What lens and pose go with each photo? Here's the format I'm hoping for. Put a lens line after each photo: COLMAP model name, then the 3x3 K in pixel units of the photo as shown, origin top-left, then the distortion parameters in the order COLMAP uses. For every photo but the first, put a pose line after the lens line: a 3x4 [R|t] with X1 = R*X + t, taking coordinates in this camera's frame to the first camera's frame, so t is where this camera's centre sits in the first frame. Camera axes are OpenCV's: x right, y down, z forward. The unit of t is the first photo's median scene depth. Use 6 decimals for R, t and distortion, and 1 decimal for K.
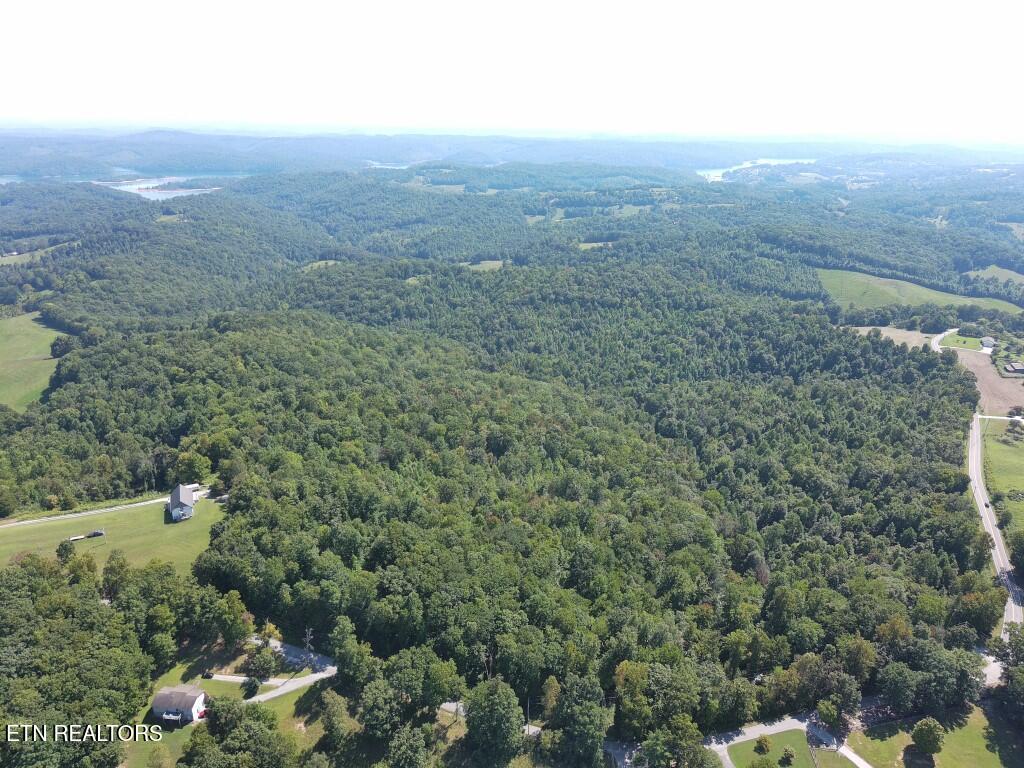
lens RADIAL K [[696.2, 0, 508.2], [0, 696.2, 381.8], [0, 0, 1]] dist [0.027518, -0.024413]
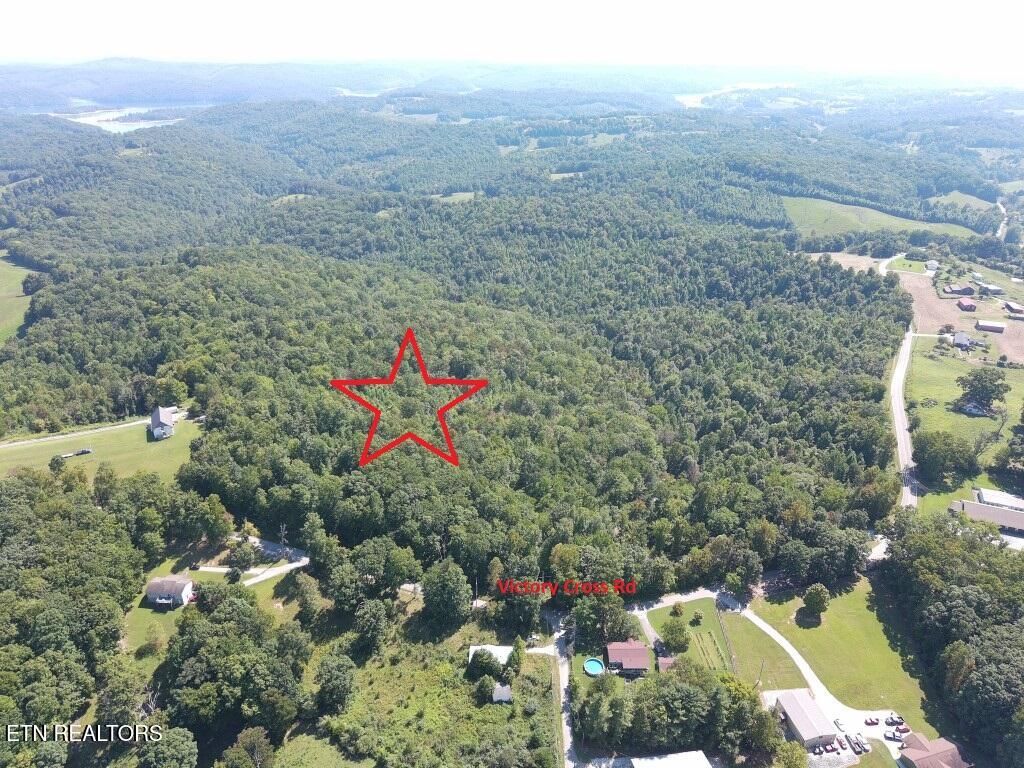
lens RADIAL K [[696.2, 0, 508.2], [0, 696.2, 381.8], [0, 0, 1]] dist [0.027518, -0.024413]
pose [[0.999480, -0.019084, 0.026008, 0.029231], [0.016595, 0.995551, 0.092750, 0.012926], [-0.027662, -0.092270, 0.995350, -0.060858]]
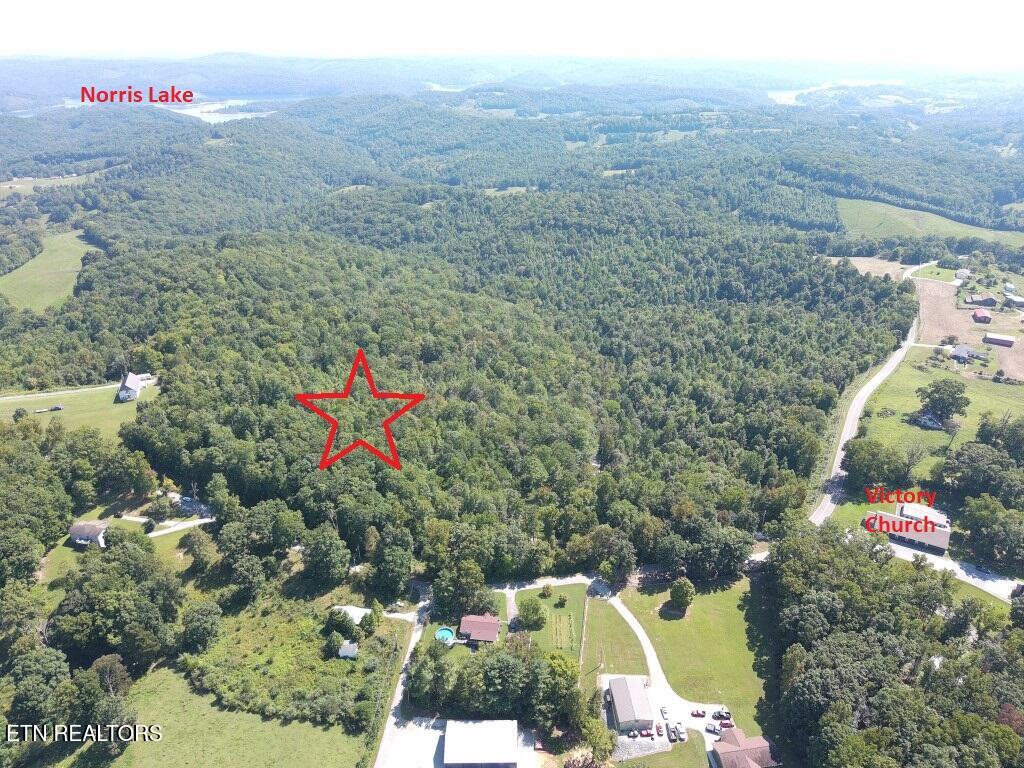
lens RADIAL K [[696.2, 0, 508.2], [0, 696.2, 381.8], [0, 0, 1]] dist [0.027518, -0.024413]
pose [[0.995333, 0.036183, -0.089458, 0.200309], [-0.027252, 0.994702, 0.099120, 0.020475], [0.092571, -0.096219, 0.991046, -0.083884]]
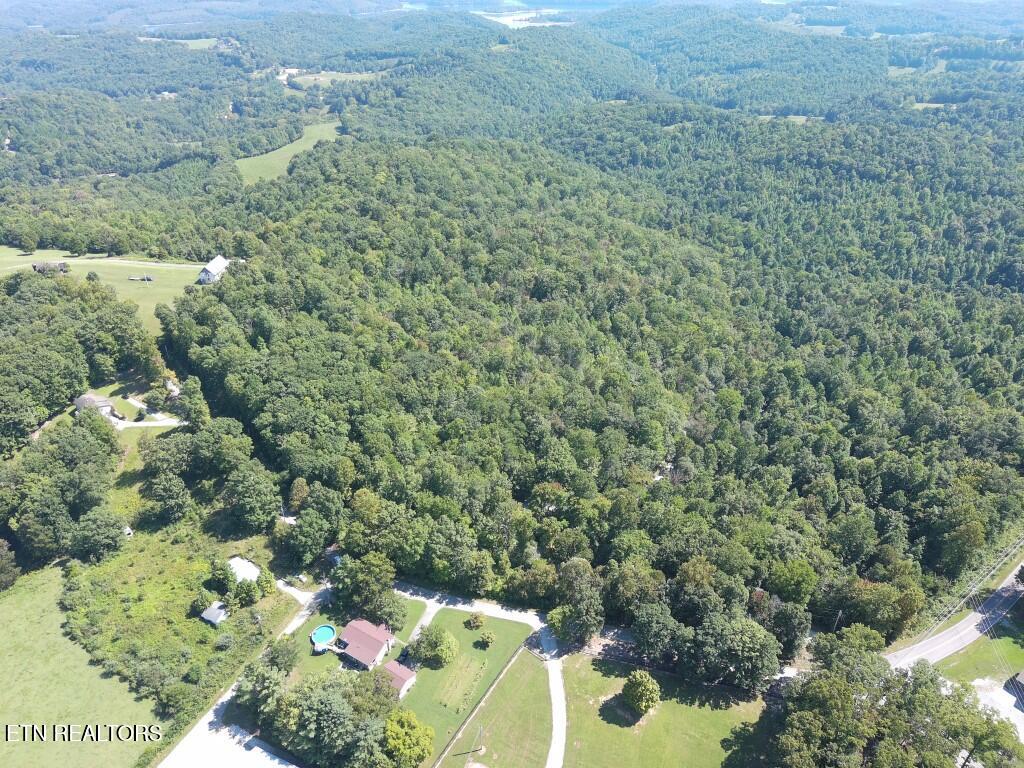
lens RADIAL K [[696.2, 0, 508.2], [0, 696.2, 381.8], [0, 0, 1]] dist [0.027518, -0.024413]
pose [[0.868469, 0.254681, -0.425321, 0.362473], [-0.167636, 0.958279, 0.231515, -0.000905], [0.466539, -0.129765, 0.874930, 0.133213]]
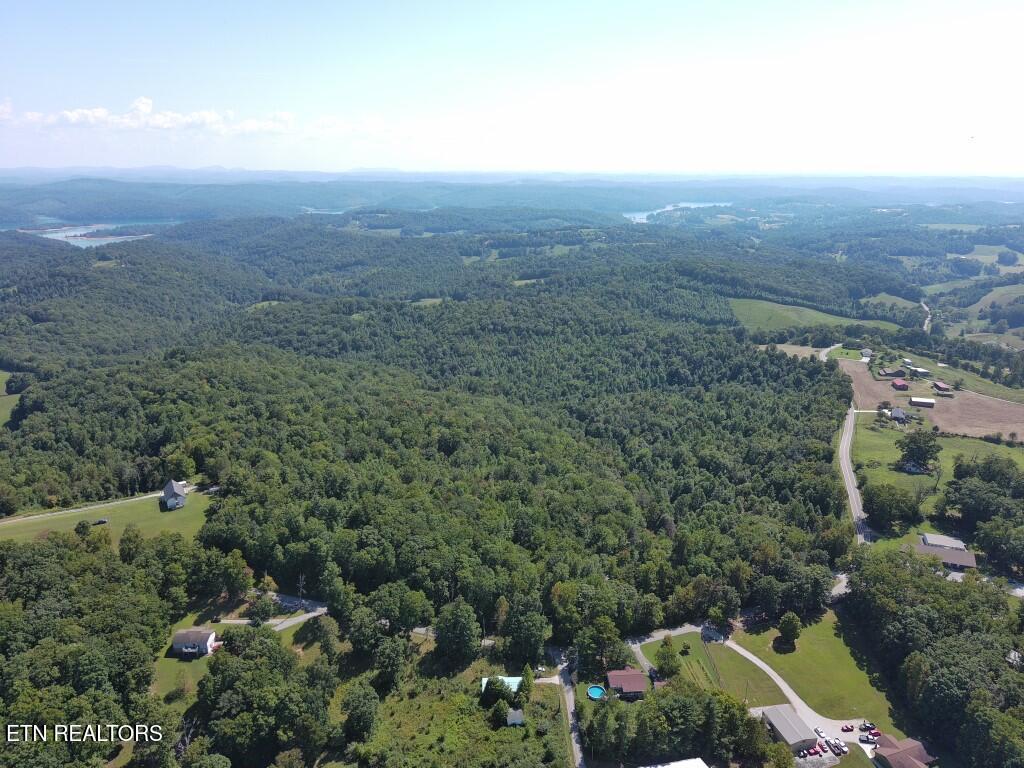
lens RADIAL K [[696.2, 0, 508.2], [0, 696.2, 381.8], [0, 0, 1]] dist [0.027518, -0.024413]
pose [[0.995715, -0.030430, 0.087326, -0.012523], [0.035582, 0.997679, -0.058054, 0.053766], [-0.085357, 0.060912, 0.994487, -0.141909]]
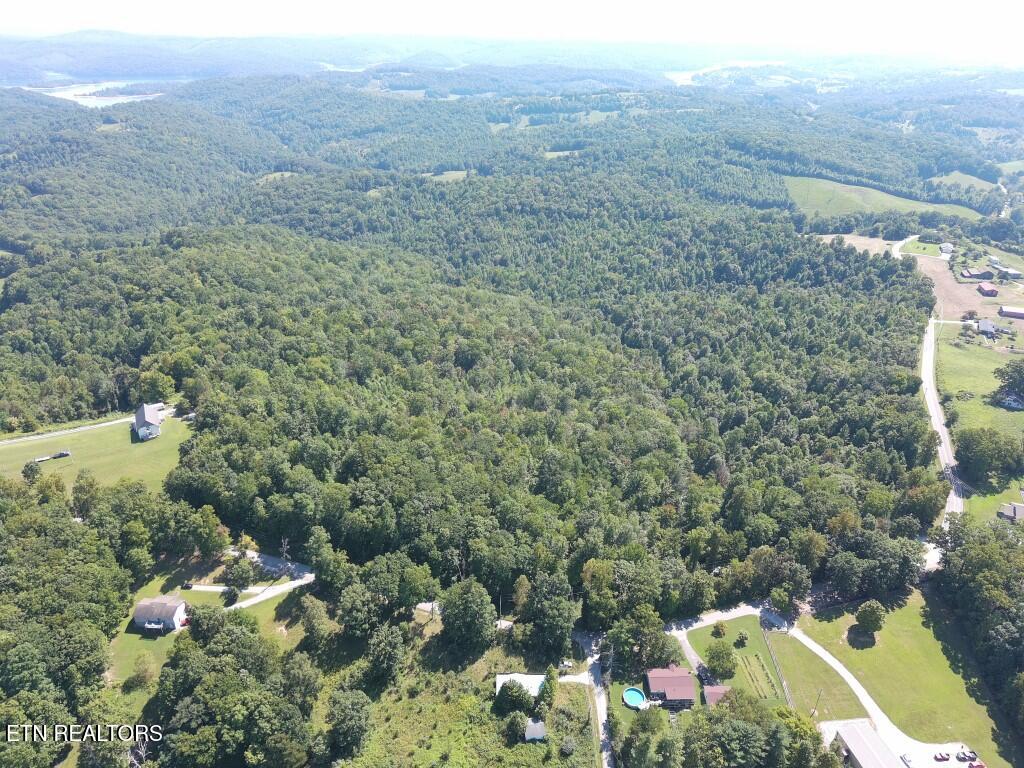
lens RADIAL K [[696.2, 0, 508.2], [0, 696.2, 381.8], [0, 0, 1]] dist [0.027518, -0.024413]
pose [[0.998761, -0.021970, 0.044650, 0.000442], [0.016441, 0.992563, 0.120618, 0.003699], [-0.046968, -0.119734, 0.991694, -0.000320]]
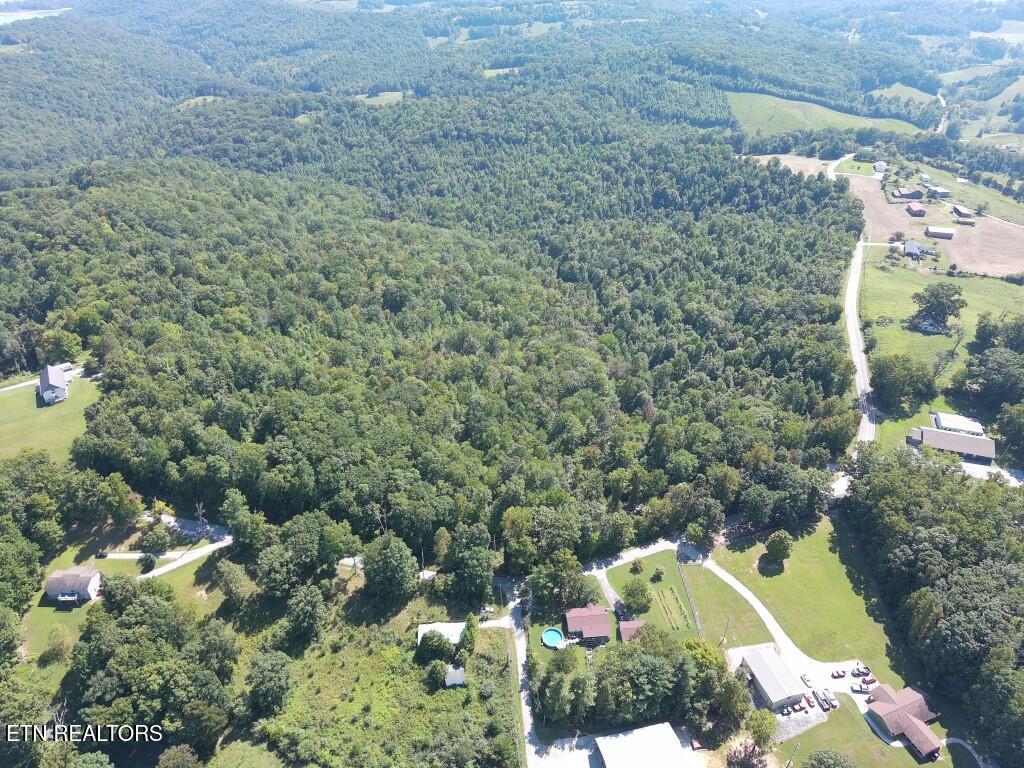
lens RADIAL K [[696.2, 0, 508.2], [0, 696.2, 381.8], [0, 0, 1]] dist [0.027518, -0.024413]
pose [[0.992549, -0.069648, 0.099980, 0.035808], [0.045376, 0.972791, 0.227197, -0.013135], [-0.113083, -0.220968, 0.968703, 0.009522]]
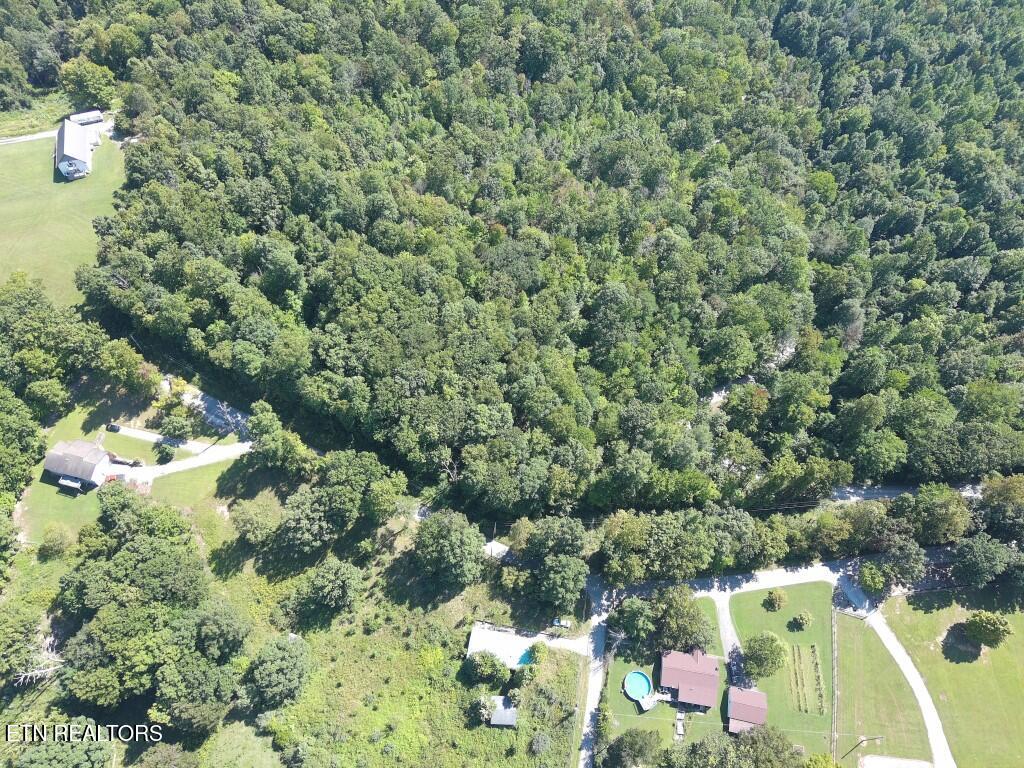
lens RADIAL K [[696.2, 0, 508.2], [0, 696.2, 381.8], [0, 0, 1]] dist [0.027518, -0.024413]
pose [[0.990912, 0.124806, -0.050163, 0.032377], [-0.066931, 0.780985, 0.620953, -0.086094], [0.116676, -0.611953, 0.782241, 0.245250]]
